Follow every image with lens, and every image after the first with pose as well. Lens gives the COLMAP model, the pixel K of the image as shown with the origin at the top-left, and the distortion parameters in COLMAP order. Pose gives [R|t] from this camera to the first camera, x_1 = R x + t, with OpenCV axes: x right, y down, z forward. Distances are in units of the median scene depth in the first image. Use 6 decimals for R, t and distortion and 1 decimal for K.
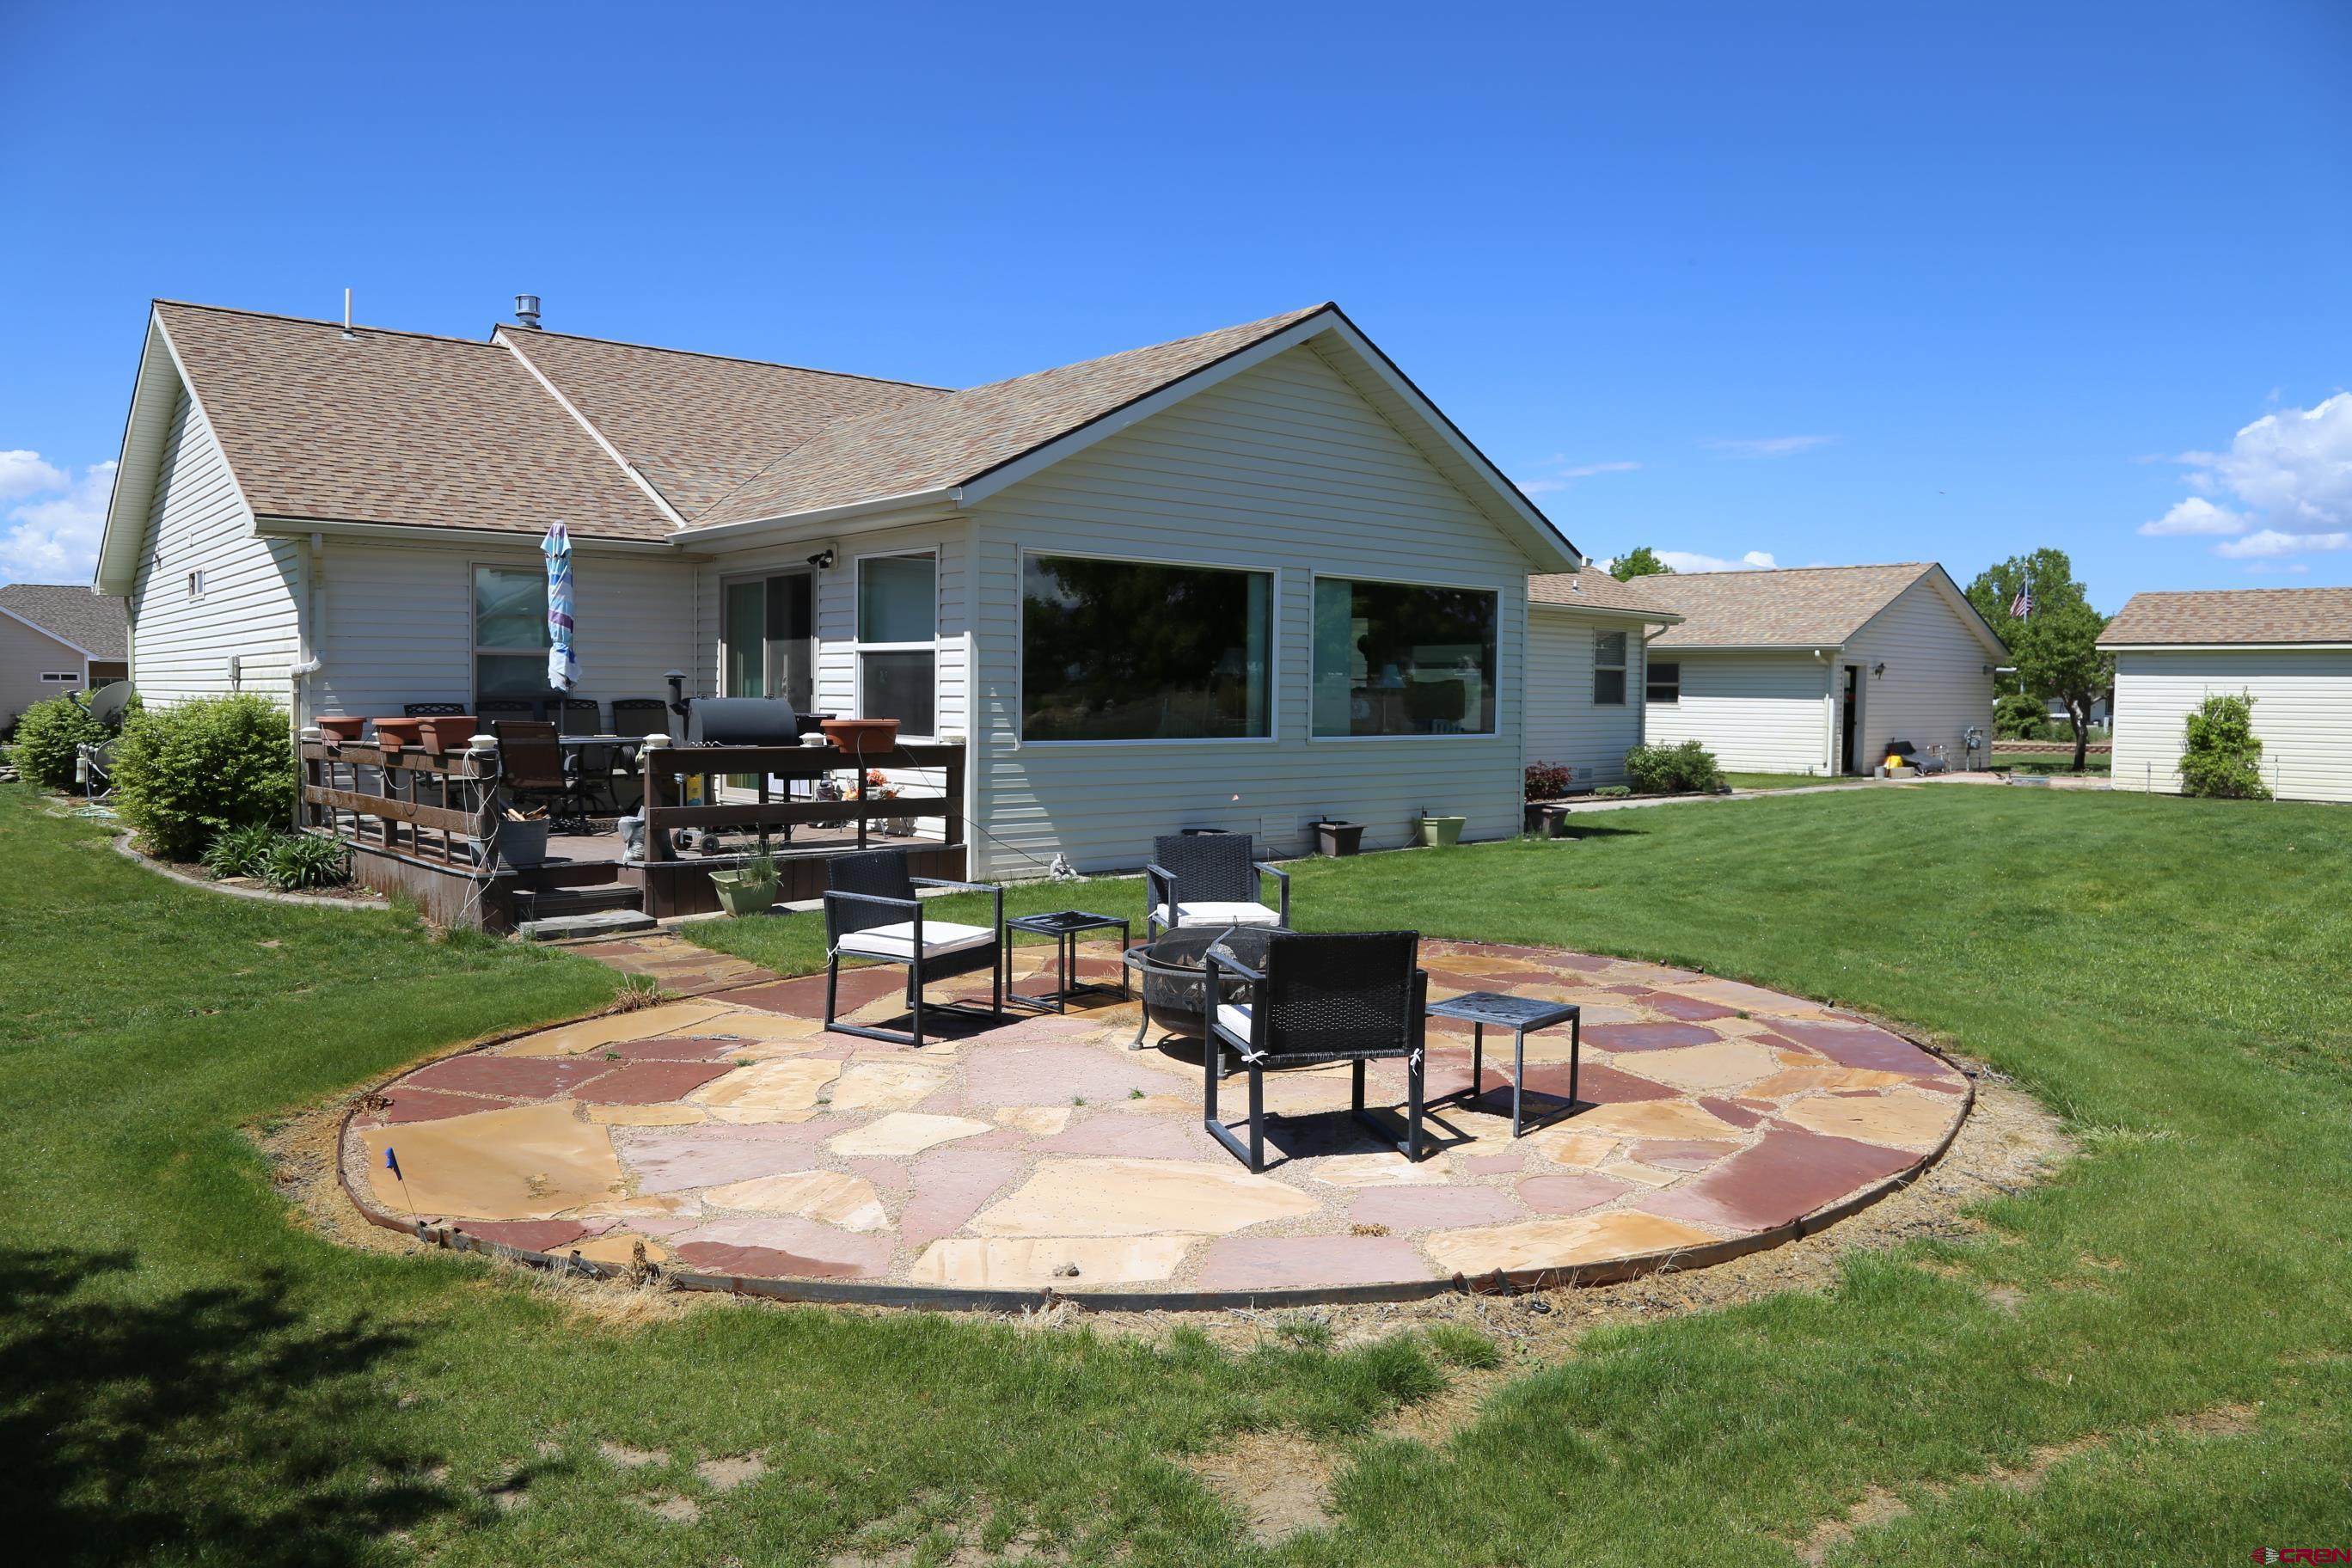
lens RADIAL K [[1597.4, 0, 1175.2], [0, 1597.4, 785.2], [0, 0, 1]] dist [-0.062227, 0.009159]
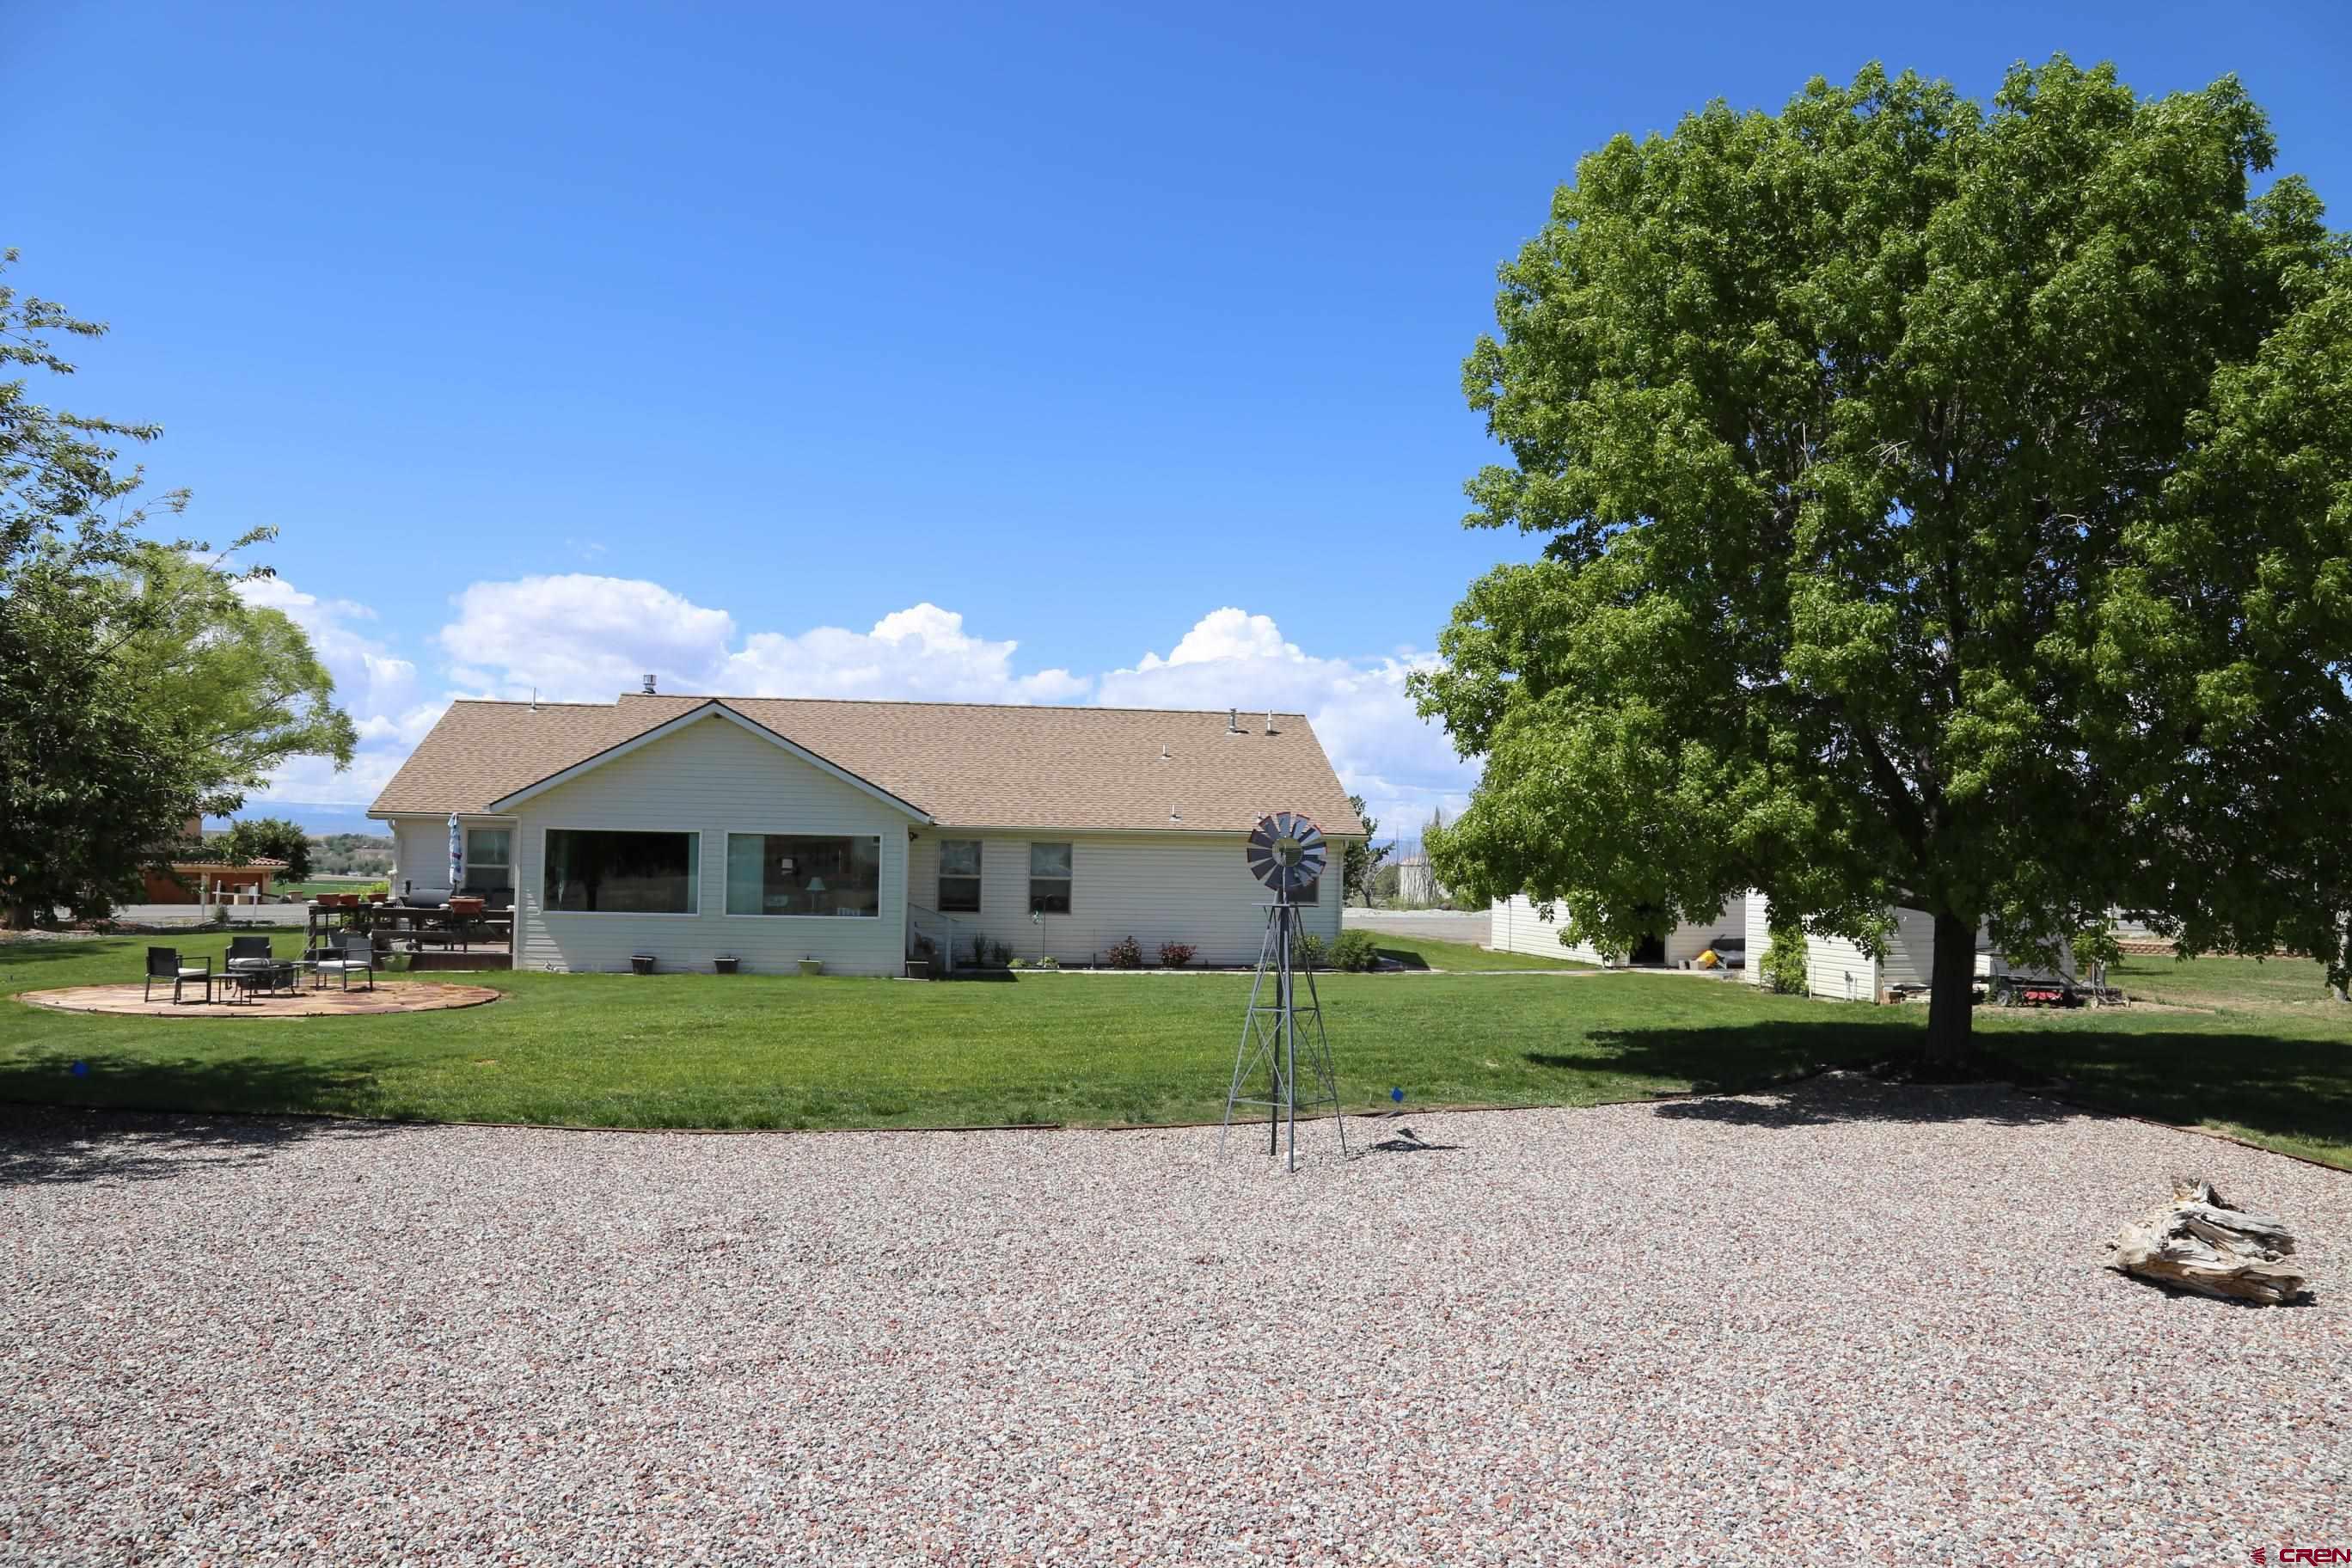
lens RADIAL K [[1597.4, 0, 1179.7], [0, 1597.4, 780.4], [0, 0, 1]] dist [-0.062227, 0.009159]
pose [[0.841993, -0.028146, -0.538753, 0.936778], [-0.039108, 0.992826, -0.112989, 0.003047], [0.538068, 0.116205, 0.834852, -0.202436]]
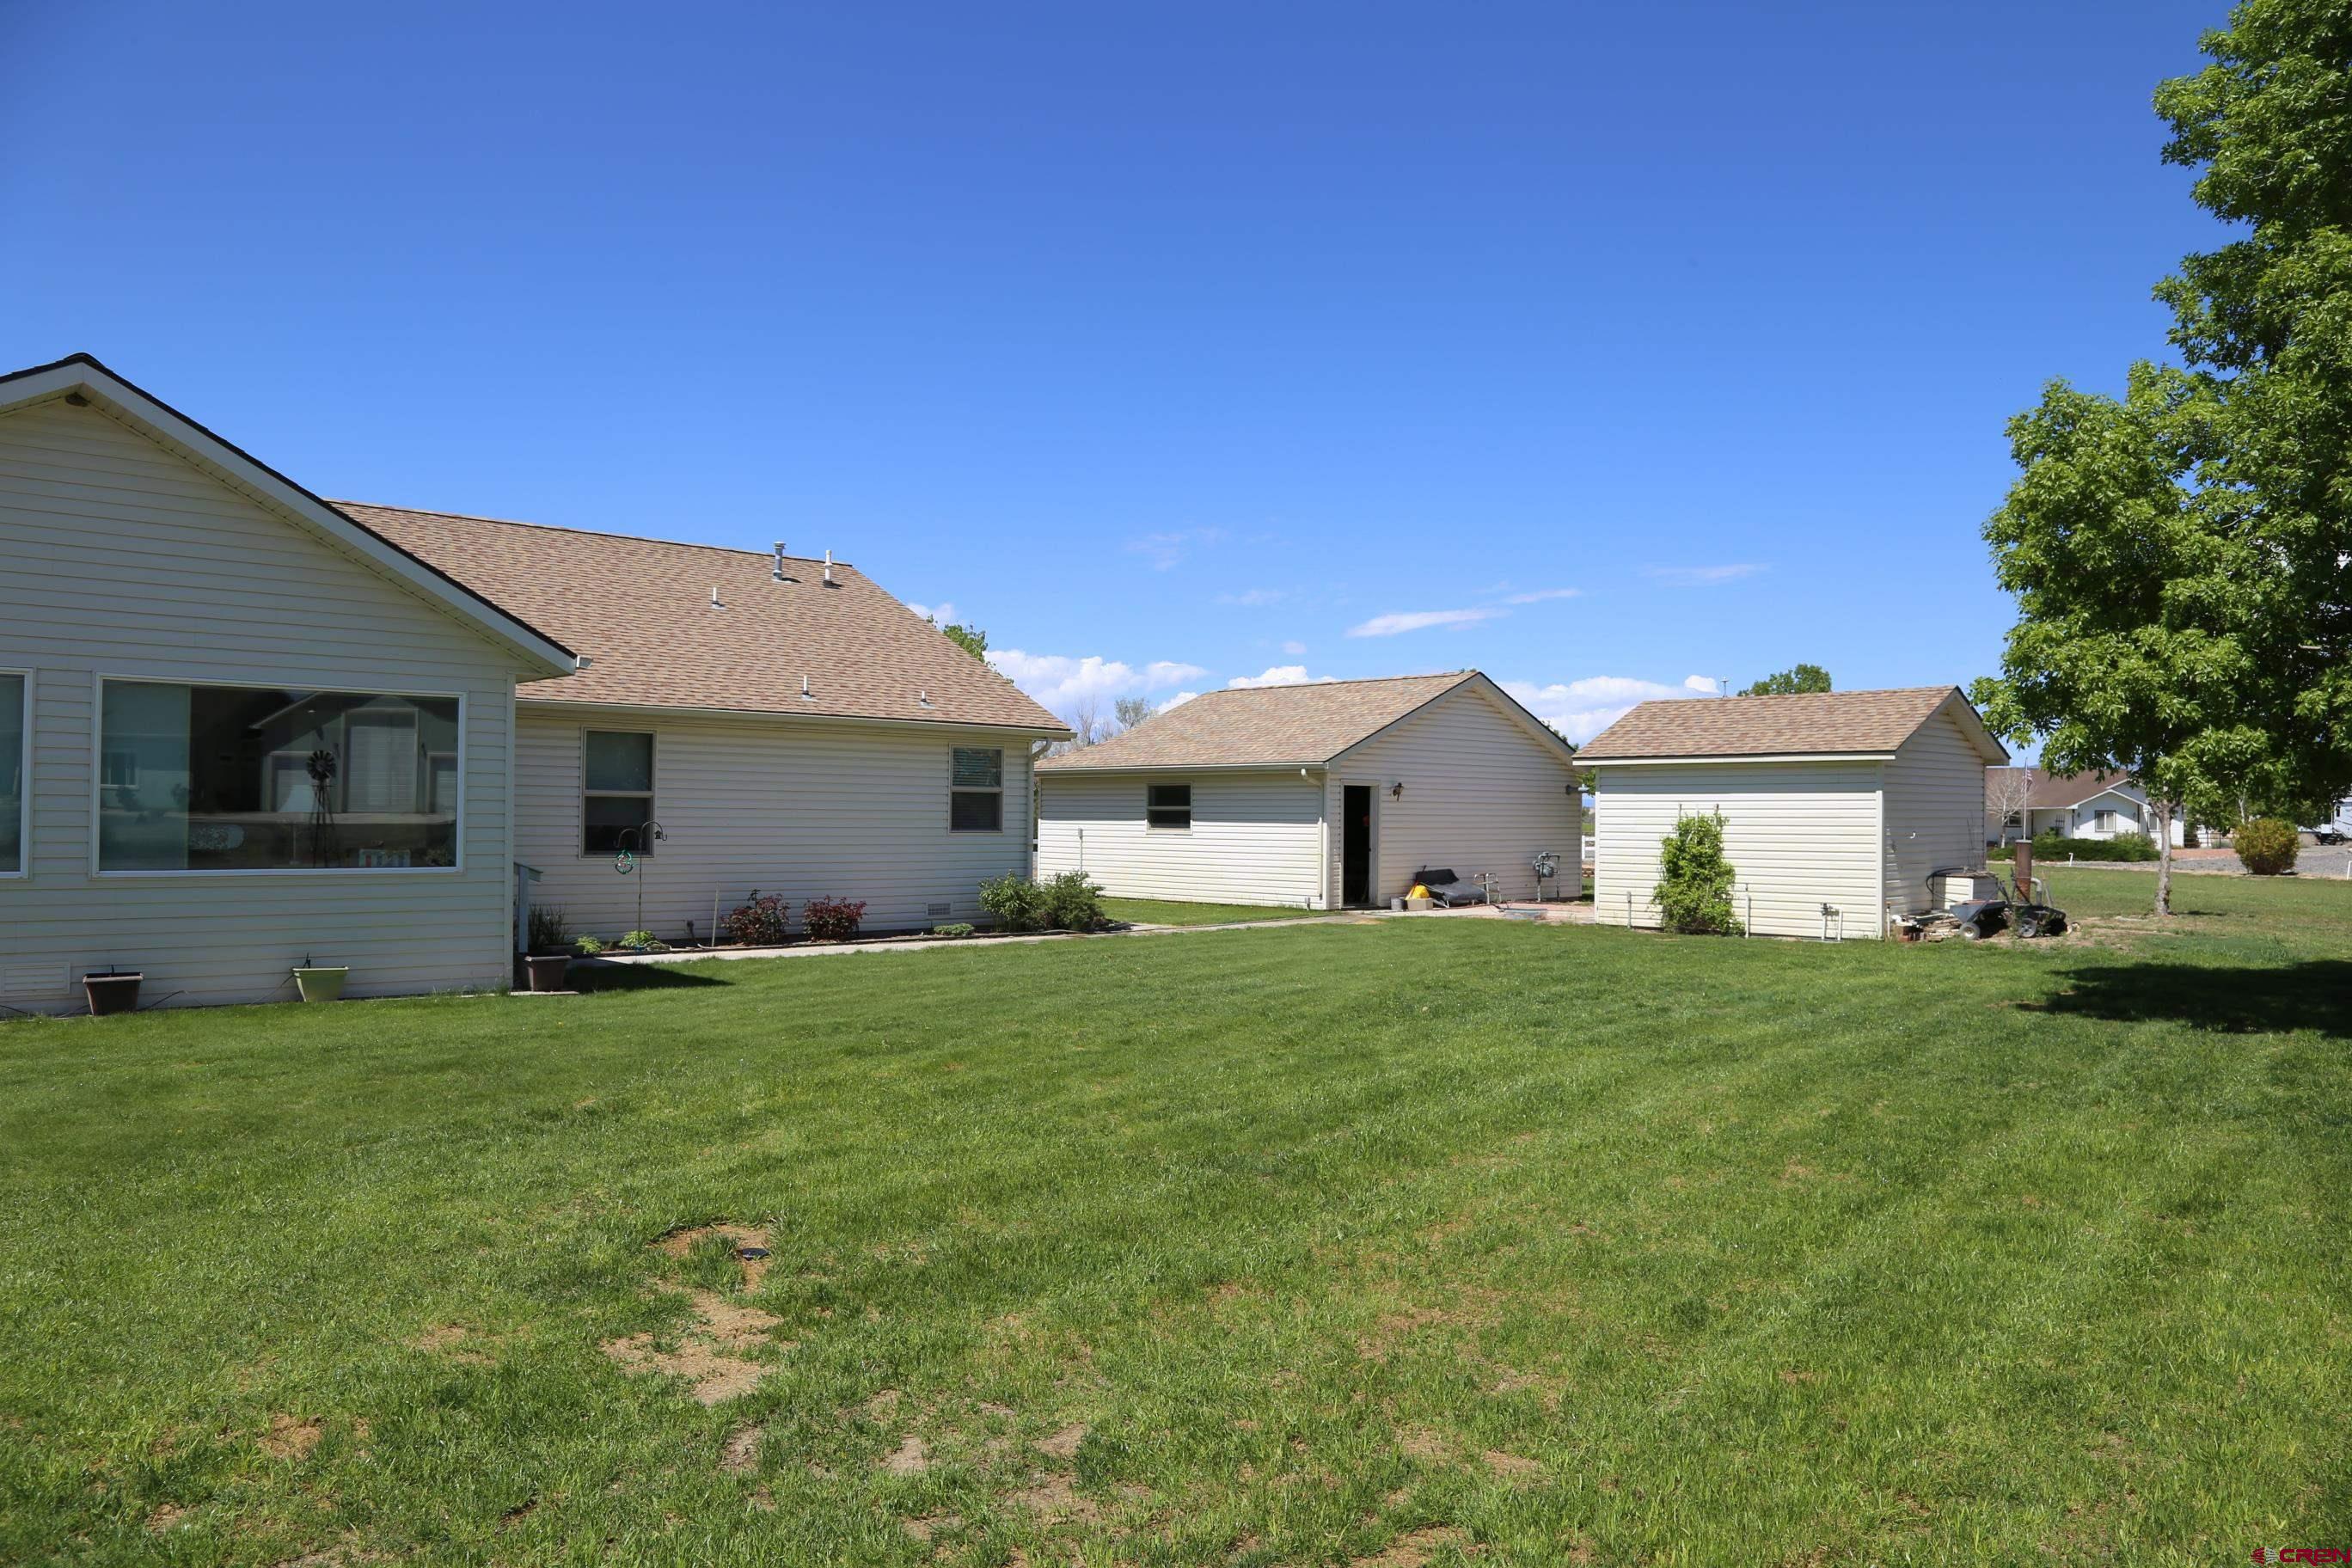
lens RADIAL K [[1597.4, 0, 1173.7], [0, 1597.4, 790.4], [0, 0, 1]] dist [-0.062227, 0.009159]
pose [[0.999945, -0.004060, 0.009637, 0.369640], [0.004790, 0.997023, -0.076951, -0.004274], [-0.009296, 0.076993, 0.996988, 0.108613]]
